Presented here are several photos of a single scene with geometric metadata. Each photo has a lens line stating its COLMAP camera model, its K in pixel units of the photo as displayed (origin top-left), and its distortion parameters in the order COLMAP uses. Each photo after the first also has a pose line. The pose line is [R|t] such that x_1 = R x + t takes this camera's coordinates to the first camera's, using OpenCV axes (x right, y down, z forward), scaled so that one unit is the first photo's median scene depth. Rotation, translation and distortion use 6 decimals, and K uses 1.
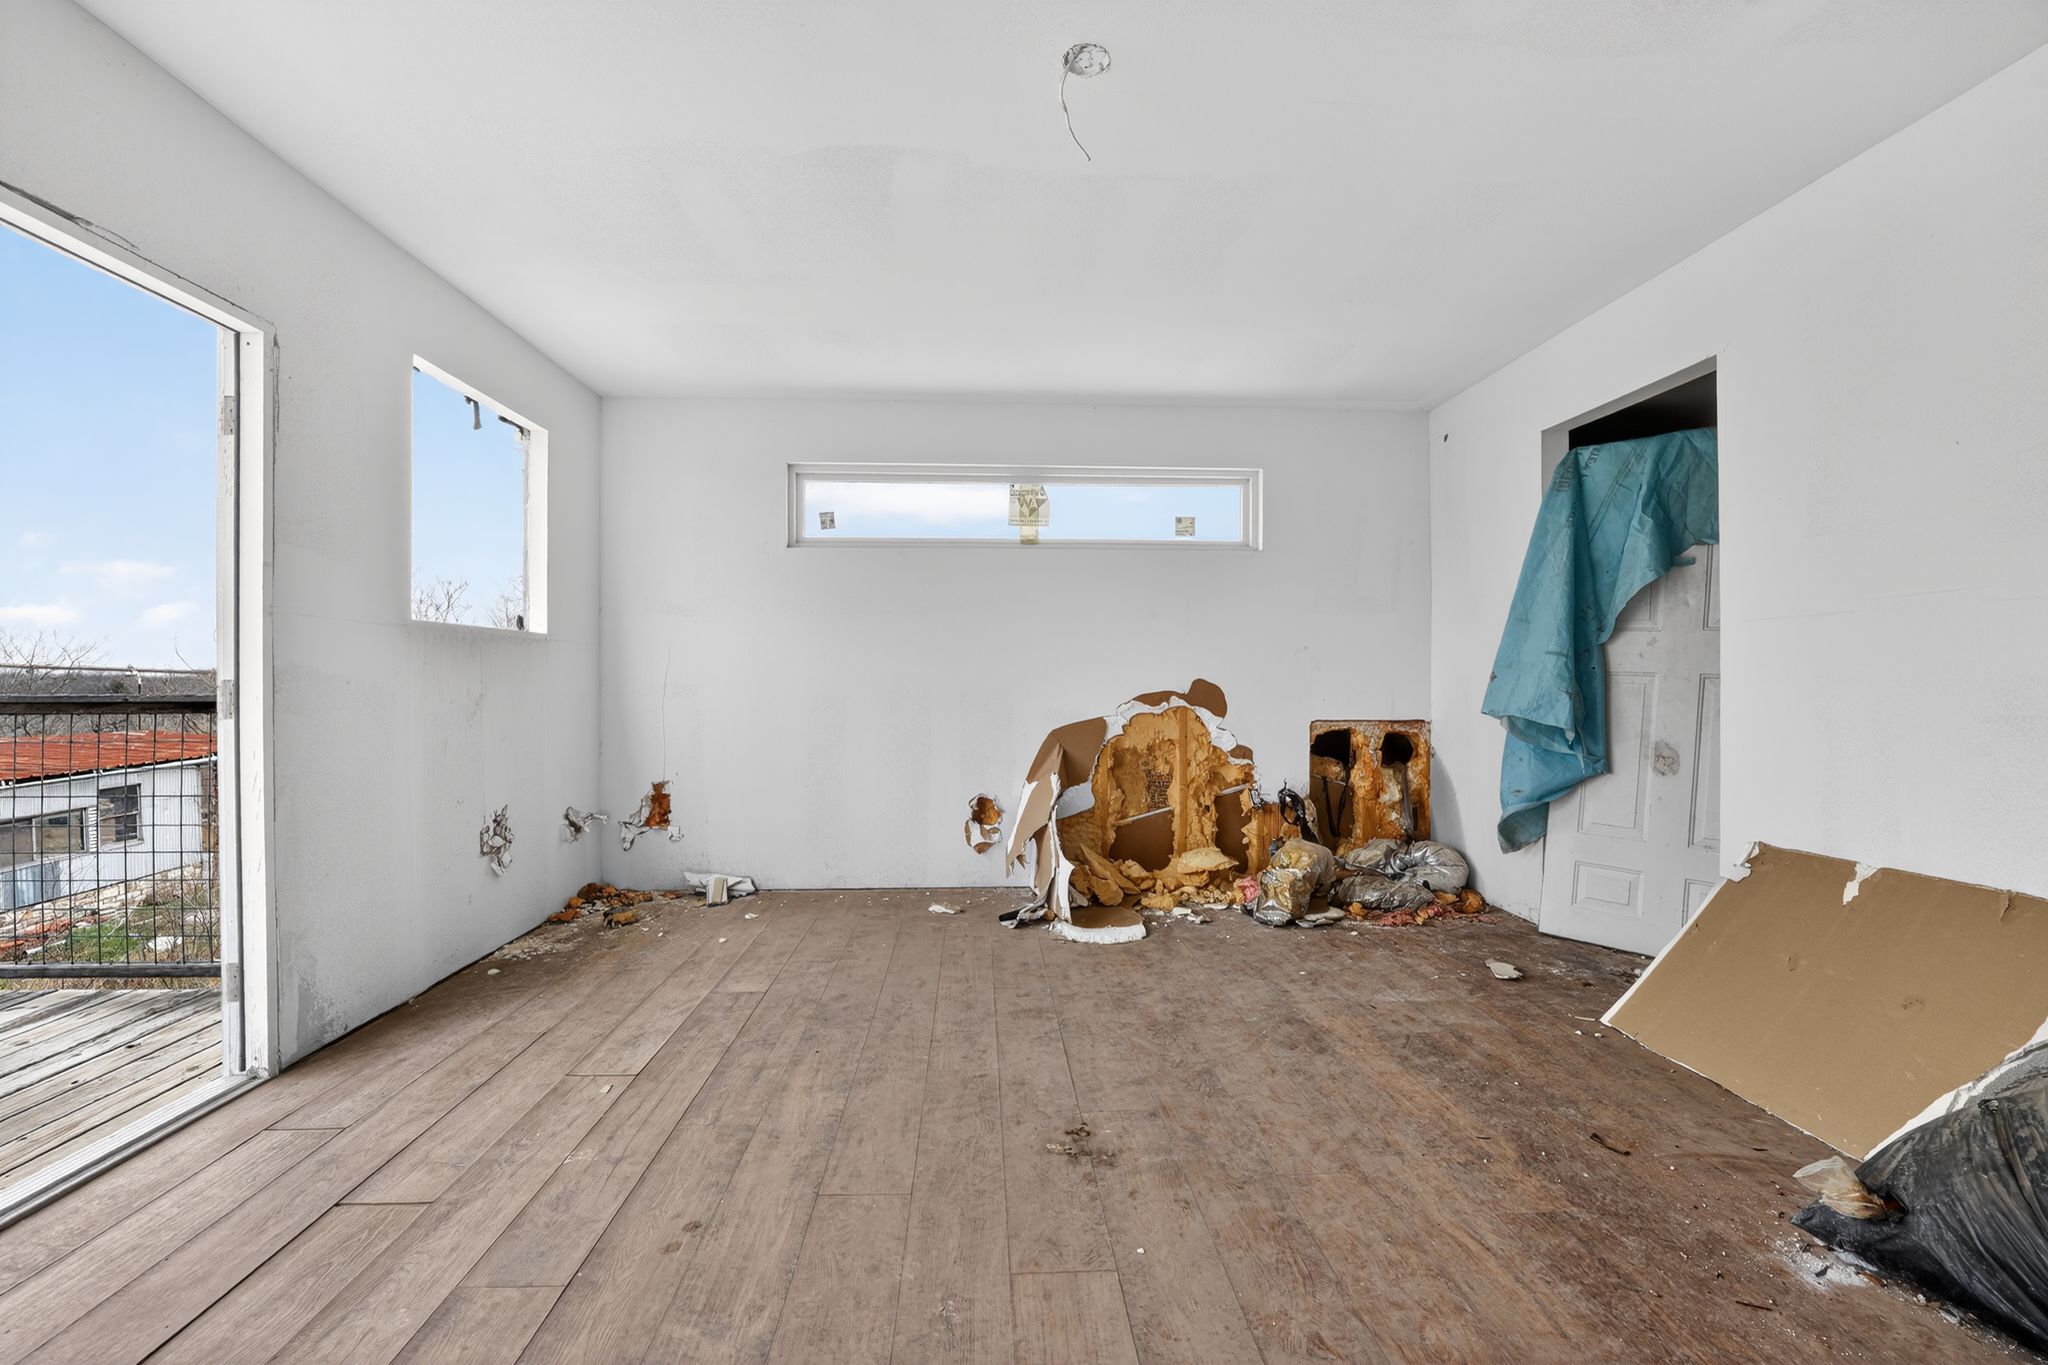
lens RADIAL K [[838.8, 0, 1024.0], [0, 838.8, 682.5], [0, 0, 1]] dist [-0.031305, 0.005642]
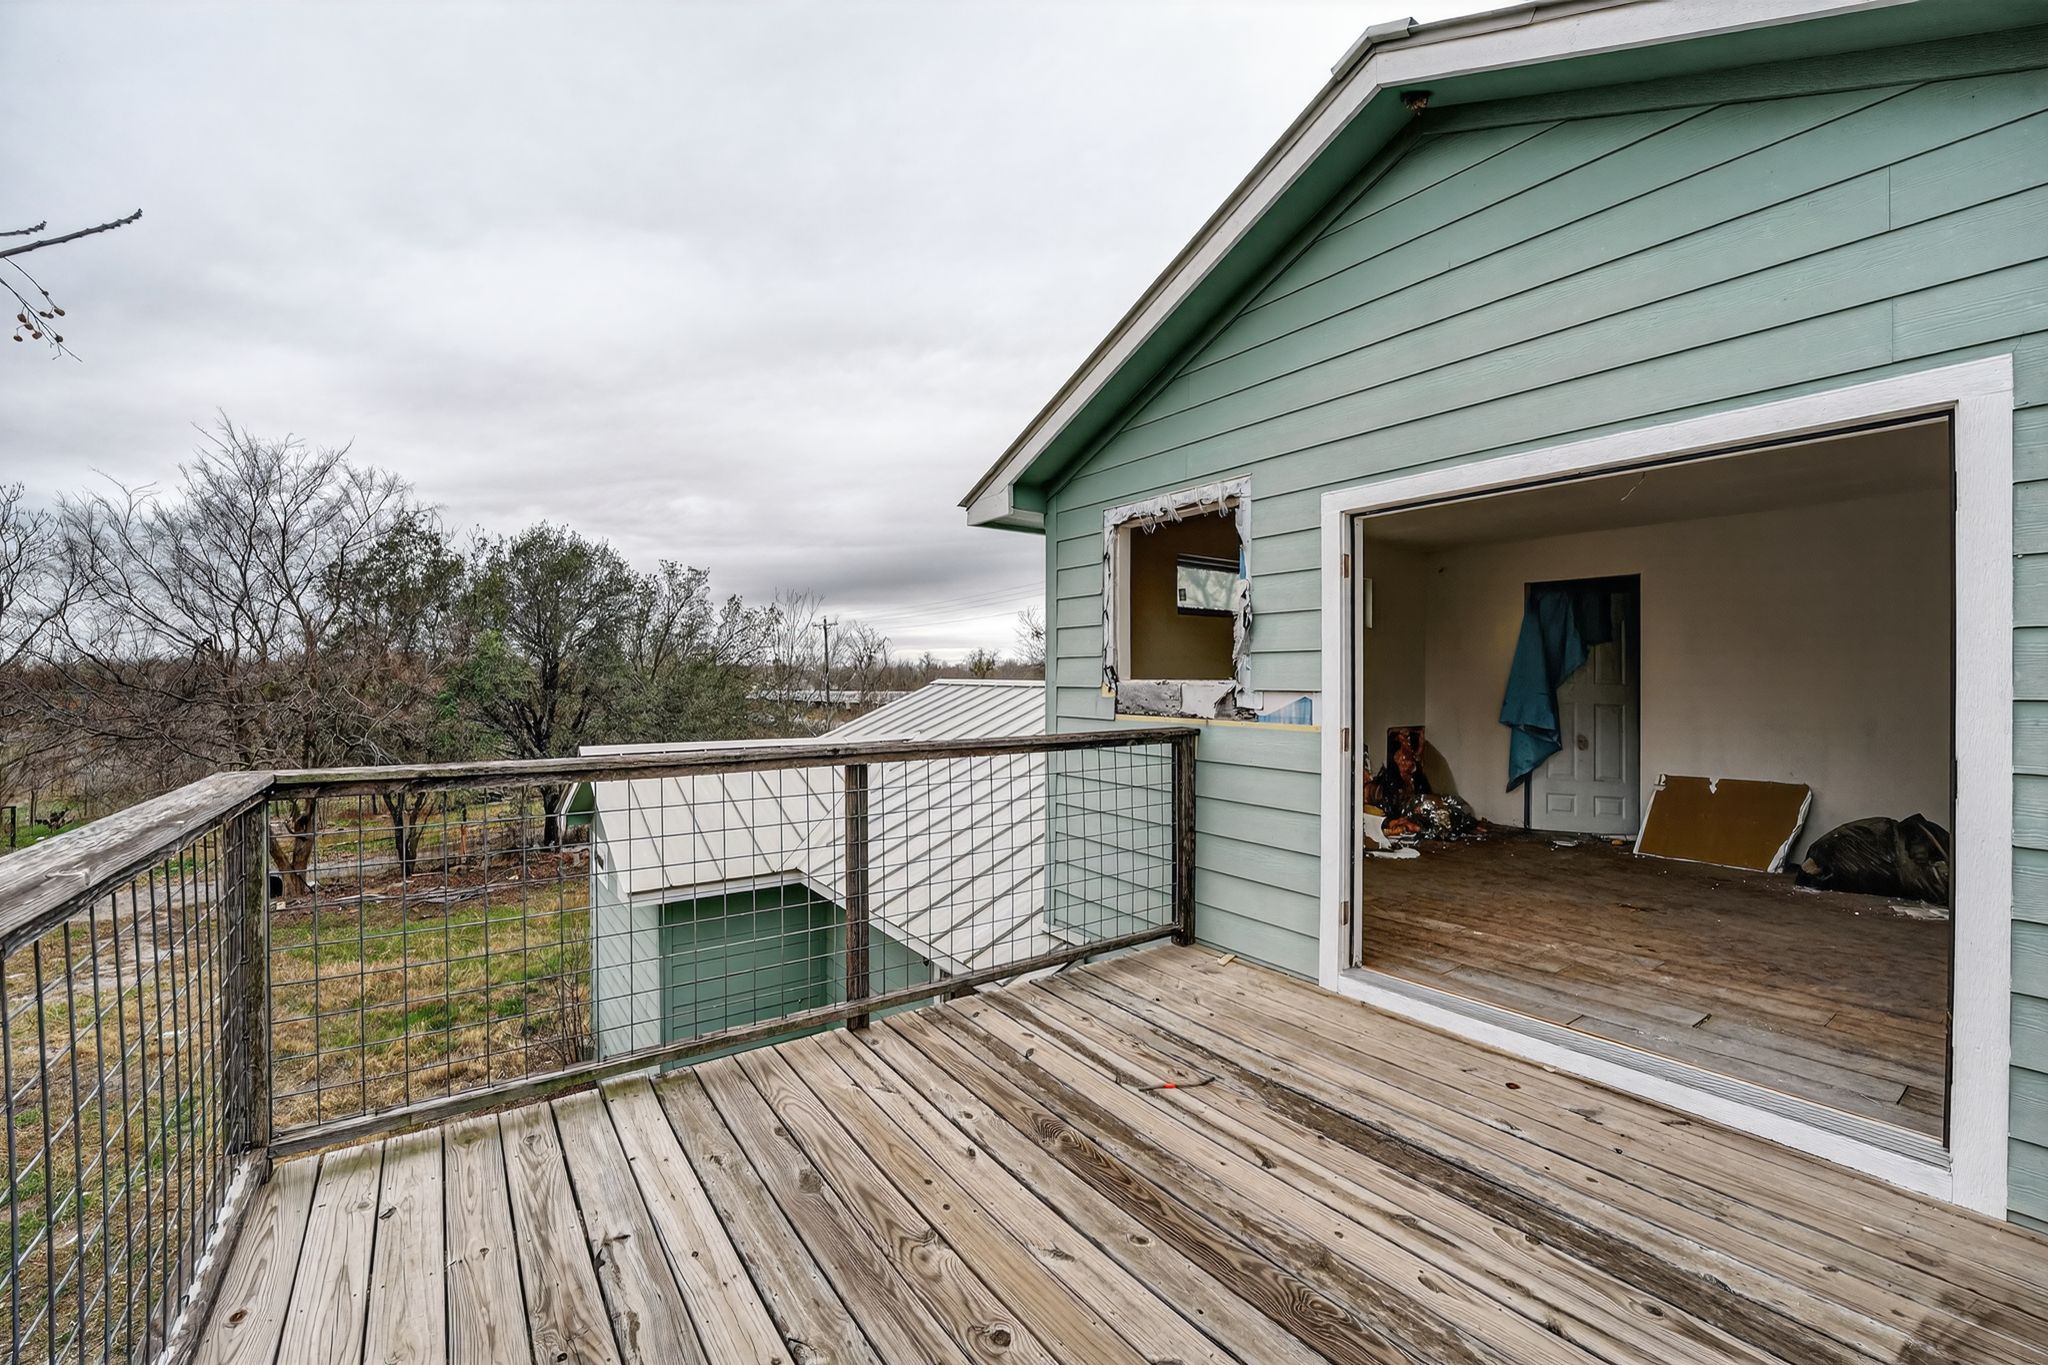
lens RADIAL K [[838.8, 0, 1024.0], [0, 838.8, 682.5], [0, 0, 1]] dist [-0.031305, 0.005642]
pose [[0.832189, 0.003555, 0.554481, -1.594568], [-0.003881, 0.999992, -0.000586, -0.059550], [-0.554479, -0.001665, 0.832196, -0.015459]]
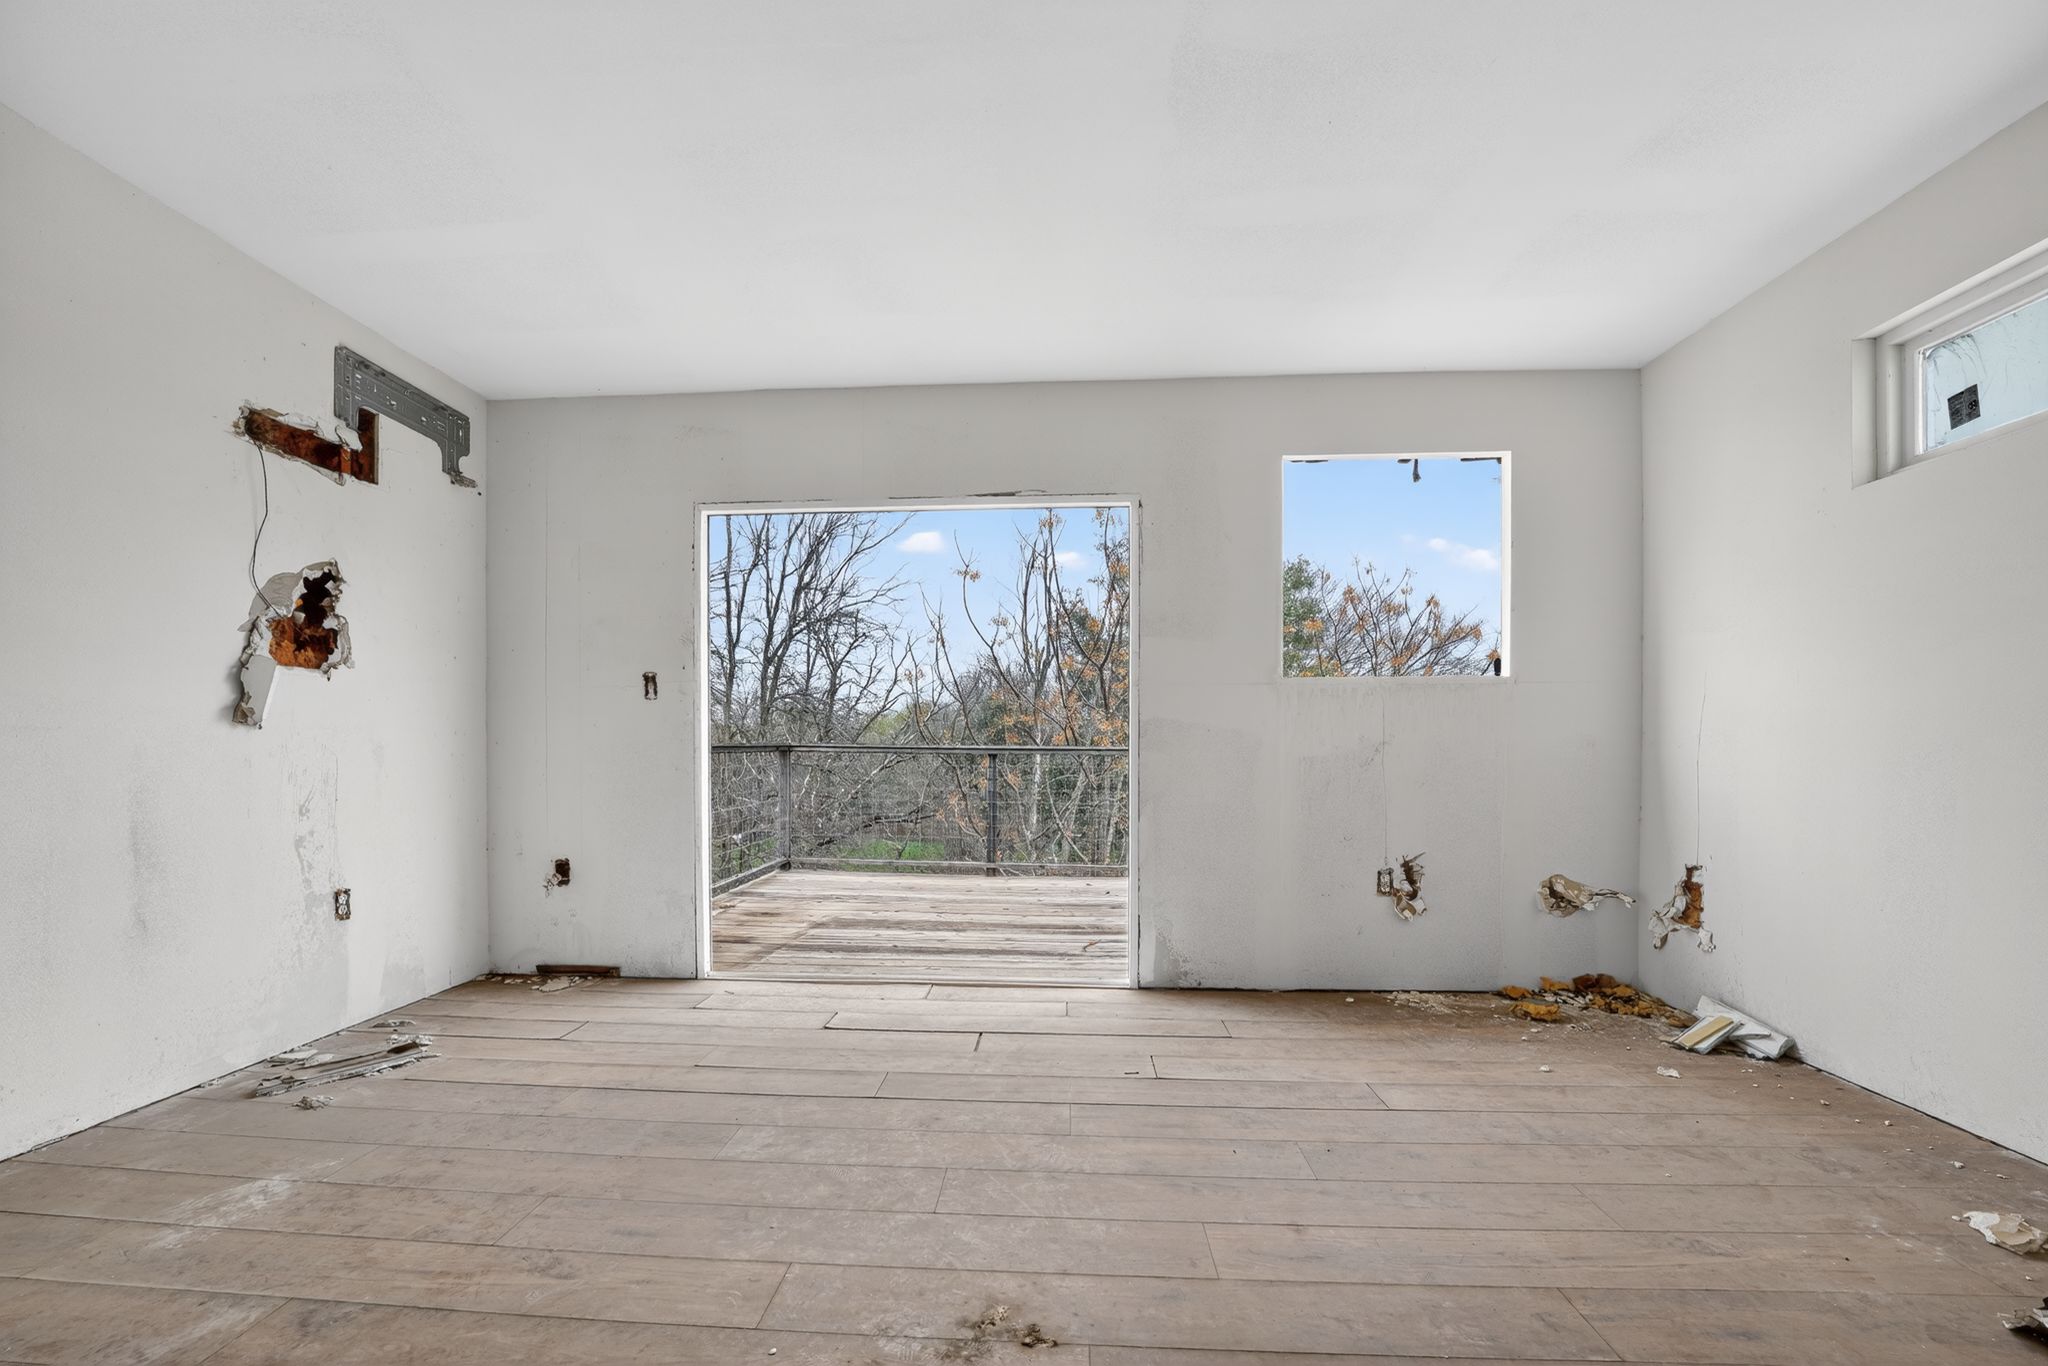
lens RADIAL K [[850.7, 0, 985.6], [0, 850.7, 764.2], [0, 0, 1]] dist [-0.026296, 0.000118]
pose [[-0.120484, 0.017551, -0.992560, 0.442274], [-0.002124, 0.999837, 0.017937, 0.025242], [0.992713, 0.004269, -0.120427, 0.601343]]
